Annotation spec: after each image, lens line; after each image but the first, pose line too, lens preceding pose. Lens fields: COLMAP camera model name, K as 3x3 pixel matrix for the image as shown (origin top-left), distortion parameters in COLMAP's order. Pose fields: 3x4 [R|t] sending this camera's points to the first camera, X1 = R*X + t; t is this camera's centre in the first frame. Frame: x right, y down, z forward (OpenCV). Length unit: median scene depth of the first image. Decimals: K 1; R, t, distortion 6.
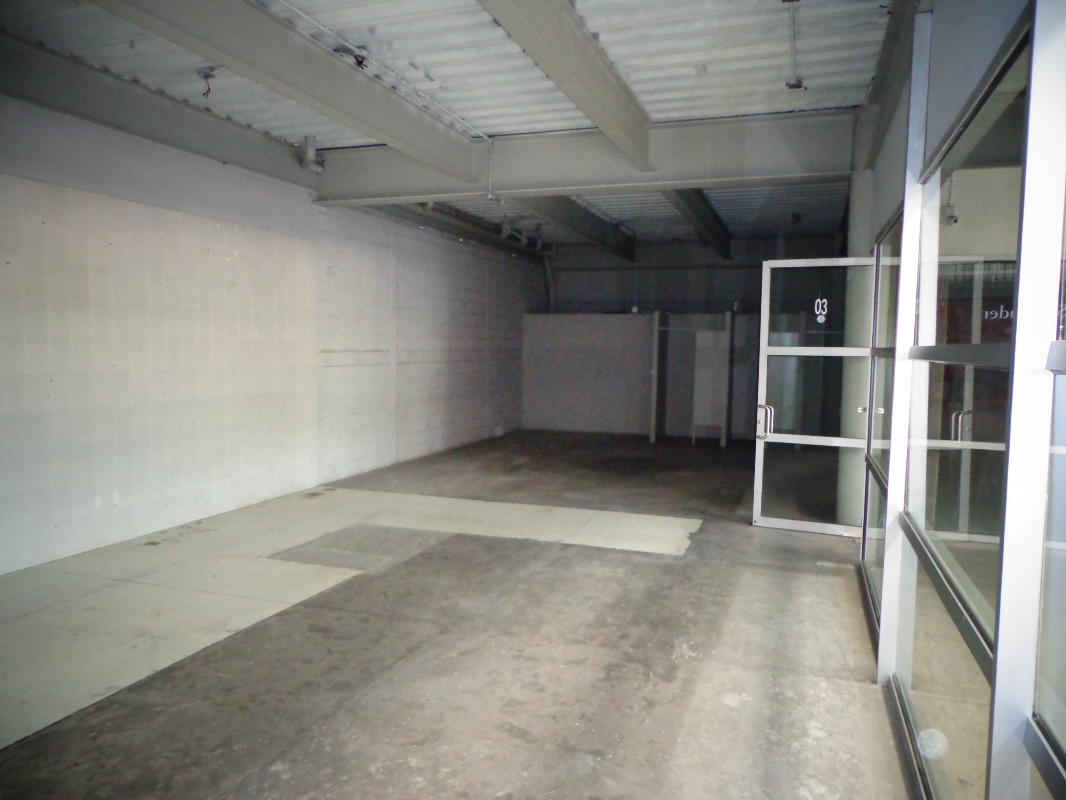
lens RADIAL K [[790.1, 0, 533.0], [0, 790.1, 400.0], [0, 0, 1]] dist [-0.002943, 0.002091]
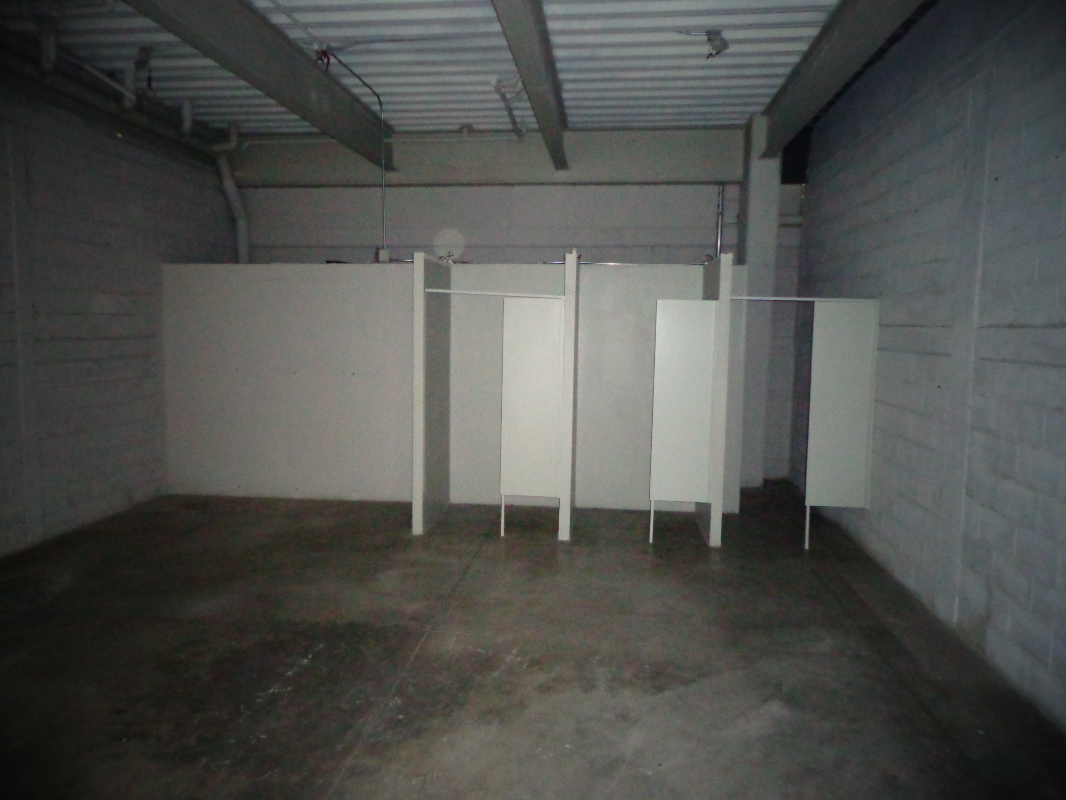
lens RADIAL K [[790.1, 0, 533.0], [0, 790.1, 400.0], [0, 0, 1]] dist [-0.002943, 0.002091]
pose [[0.970471, -0.025920, 0.239820, 0.330591], [0.016752, 0.999052, 0.040191, -0.137192], [-0.240634, -0.034987, 0.969985, 1.622904]]
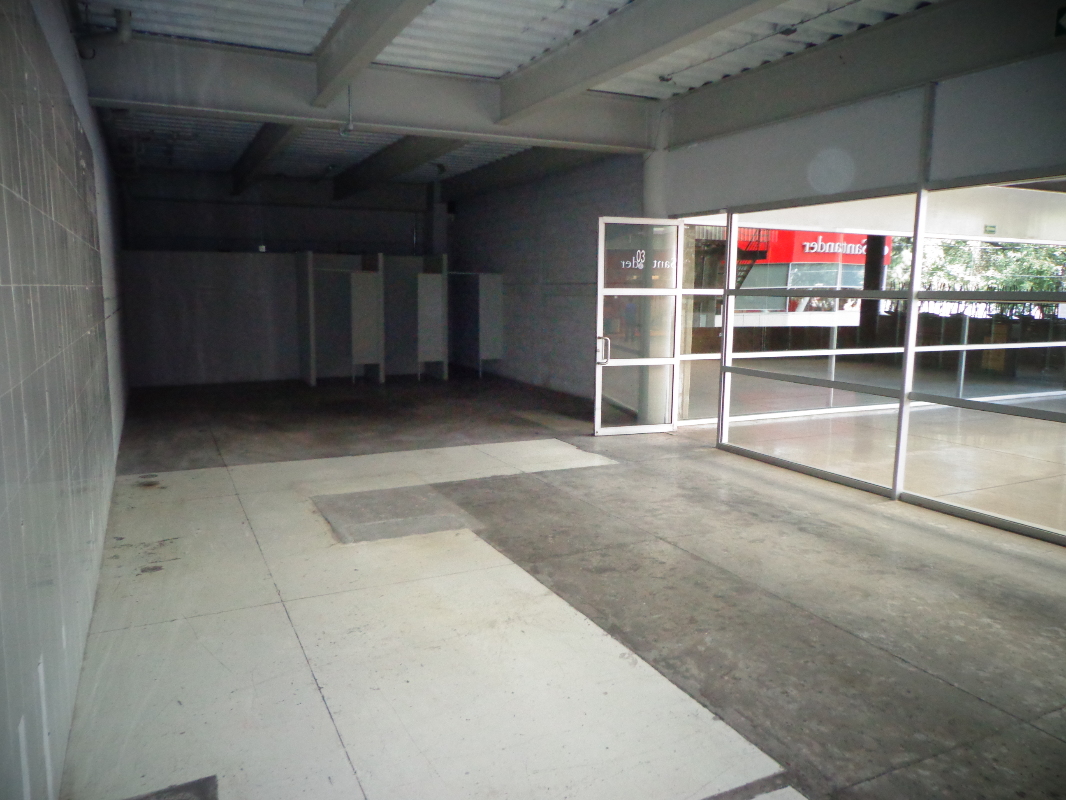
lens RADIAL K [[790.1, 0, 533.0], [0, 790.1, 400.0], [0, 0, 1]] dist [-0.002943, 0.002091]
pose [[0.706860, -0.109974, 0.698752, -1.052959], [0.054252, 0.993359, 0.101460, -0.042596], [-0.705270, -0.033810, 0.708132, 0.340276]]
